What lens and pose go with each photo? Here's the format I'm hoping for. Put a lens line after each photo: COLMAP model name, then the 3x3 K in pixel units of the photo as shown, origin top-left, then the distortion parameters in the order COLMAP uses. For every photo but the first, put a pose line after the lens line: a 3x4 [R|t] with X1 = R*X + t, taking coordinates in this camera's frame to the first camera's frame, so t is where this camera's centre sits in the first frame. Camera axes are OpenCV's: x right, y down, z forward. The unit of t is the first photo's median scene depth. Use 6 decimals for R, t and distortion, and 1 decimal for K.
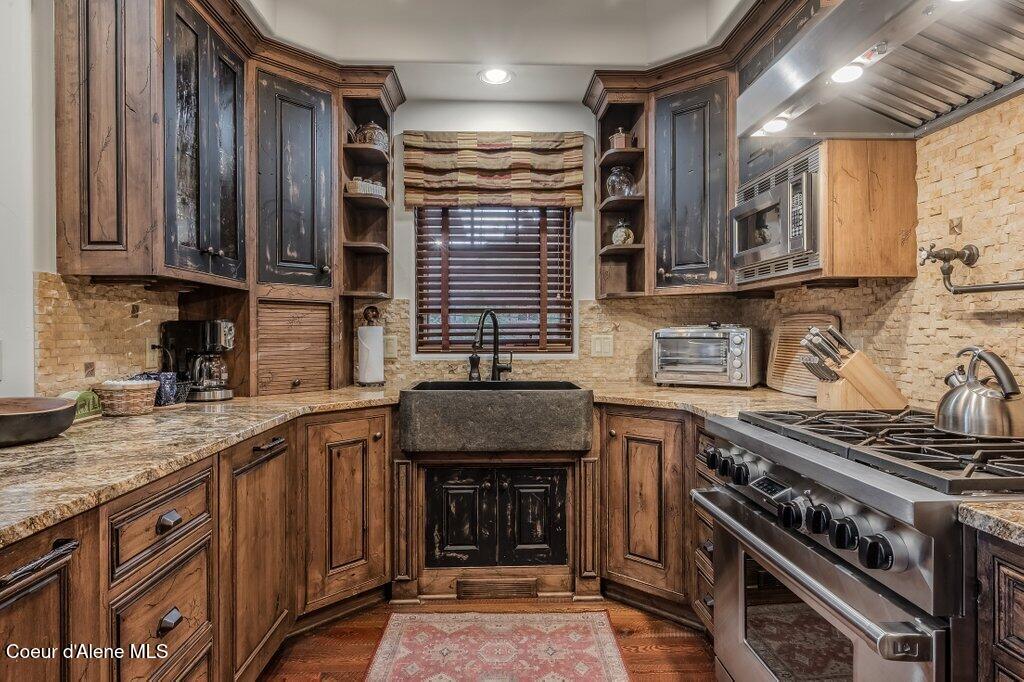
lens RADIAL K [[559.1, 0, 512.0], [0, 559.1, 336.5], [0, 0, 1]] dist [-0.002844, -0.000166]
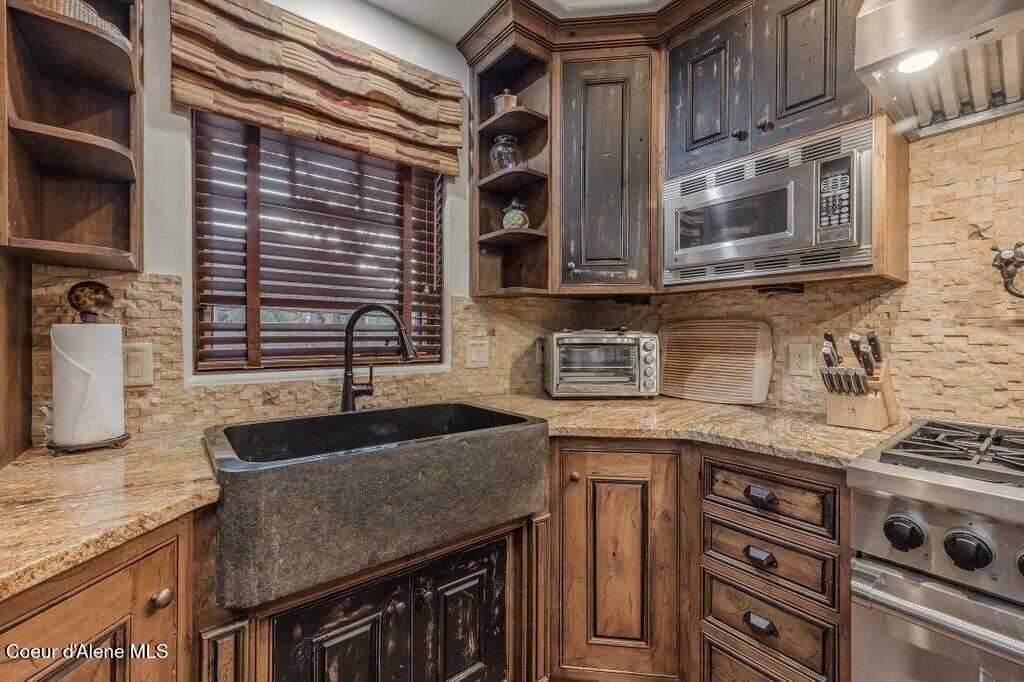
lens RADIAL K [[429.9, 0, 510.1], [0, 429.9, 338.7], [0, 0, 1]] dist [0.003836, 0.000084]
pose [[0.811698, 0.000494, 0.584077, -0.173588], [0.000422, 0.999999, -0.001432, -0.004692], [-0.584077, 0.001408, 0.811697, 0.483664]]
